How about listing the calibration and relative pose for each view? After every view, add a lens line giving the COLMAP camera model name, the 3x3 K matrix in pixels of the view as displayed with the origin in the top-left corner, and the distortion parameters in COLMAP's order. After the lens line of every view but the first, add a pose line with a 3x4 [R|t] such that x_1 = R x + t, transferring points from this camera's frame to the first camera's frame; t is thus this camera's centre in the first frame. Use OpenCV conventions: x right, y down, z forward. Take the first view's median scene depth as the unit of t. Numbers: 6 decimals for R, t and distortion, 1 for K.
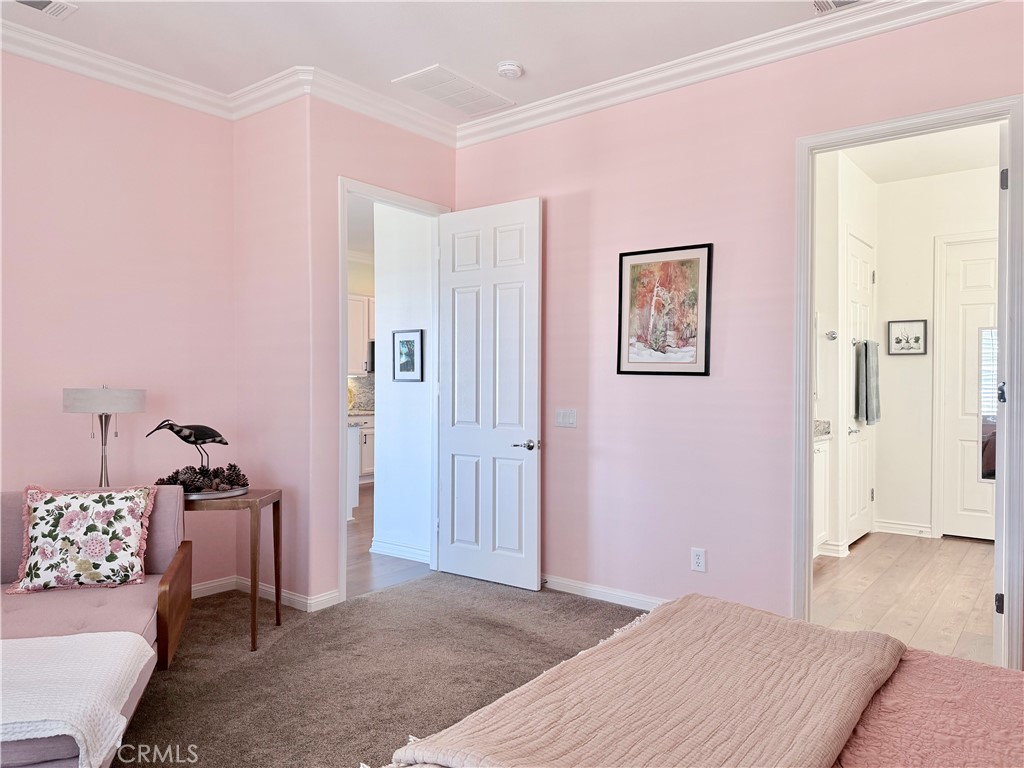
lens RADIAL K [[712.2, 0, 513.2], [0, 712.2, 384.9], [0, 0, 1]] dist [0.087930, -0.120838]
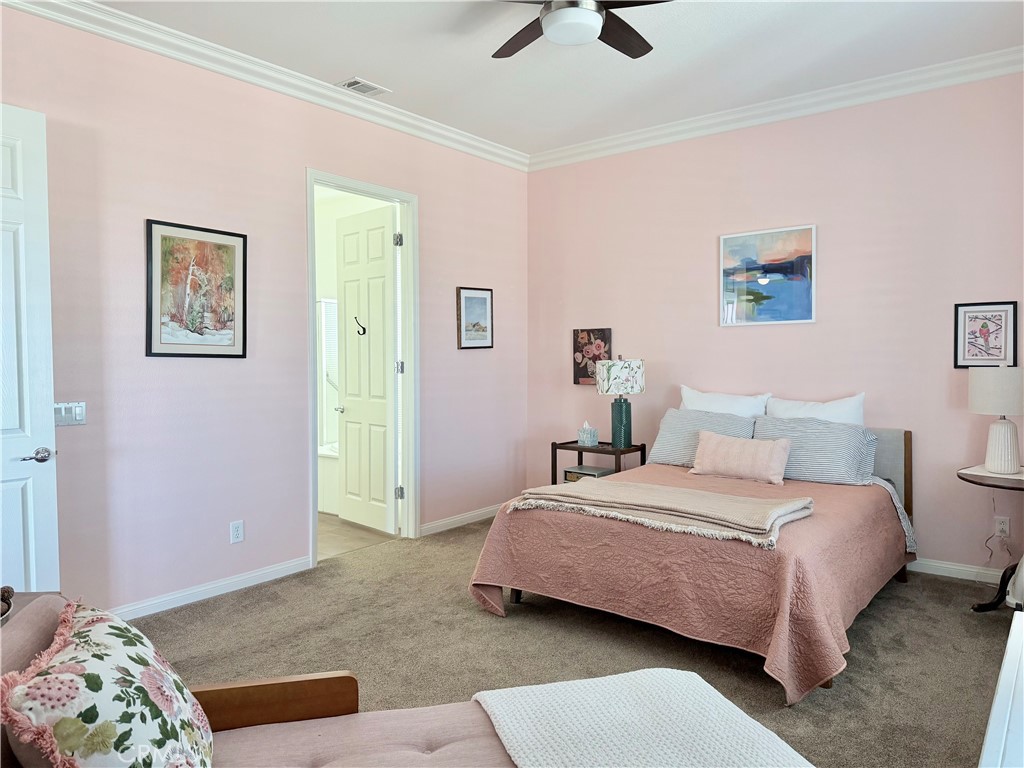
lens RADIAL K [[712.2, 0, 513.2], [0, 712.2, 384.9], [0, 0, 1]] dist [0.087930, -0.120838]
pose [[-0.003821, -0.042192, 0.999102, -0.779183], [0.014091, 0.999008, 0.042242, -0.011825], [-0.999893, 0.014240, -0.003222, 0.580015]]
